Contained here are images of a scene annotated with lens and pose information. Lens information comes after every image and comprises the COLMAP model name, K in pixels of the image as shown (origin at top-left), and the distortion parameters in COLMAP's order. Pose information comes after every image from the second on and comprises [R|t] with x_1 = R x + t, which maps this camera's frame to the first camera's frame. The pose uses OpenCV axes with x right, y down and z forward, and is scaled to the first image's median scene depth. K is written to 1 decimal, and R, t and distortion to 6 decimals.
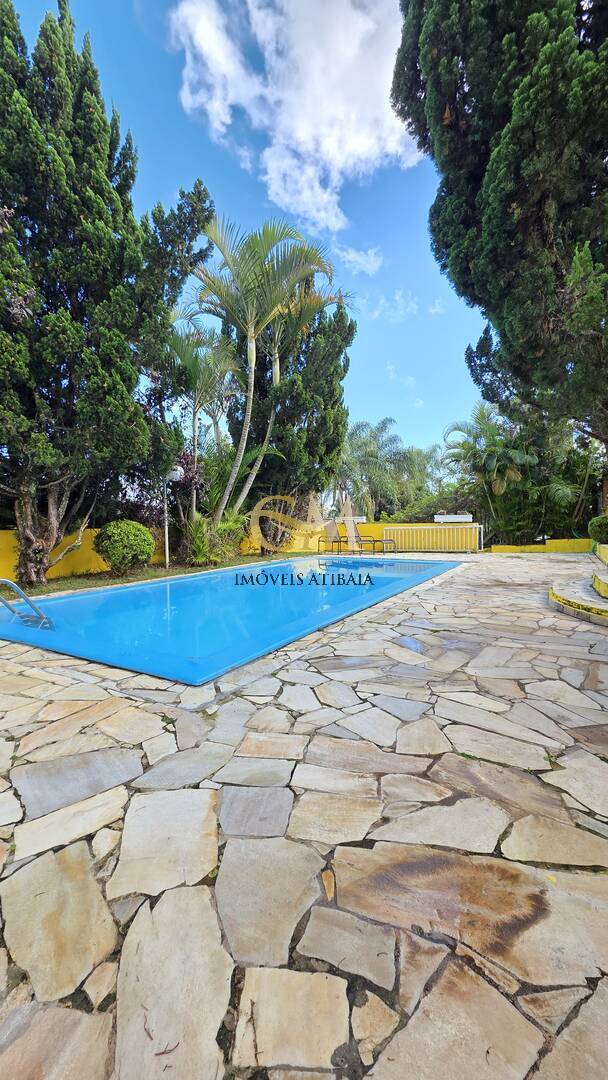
lens RADIAL K [[427.0, 0, 304.3], [0, 427.0, 541.8], [0, 0, 1]] dist [0.002282, 0.000389]
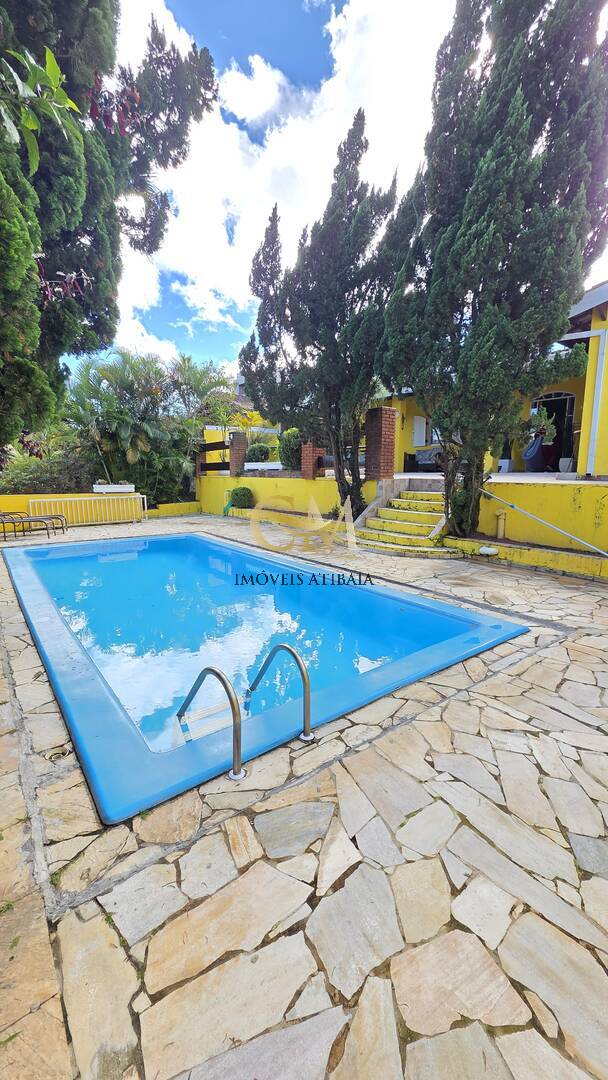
lens RADIAL K [[427.0, 0, 303.1], [0, 427.0, 538.7], [0, 0, 1]] dist [0.002282, 0.000389]
pose [[0.389080, -0.129170, 0.912103, -1.744596], [0.037181, 0.991516, 0.124556, -0.212683], [-0.920453, -0.014549, 0.390582, 0.986764]]
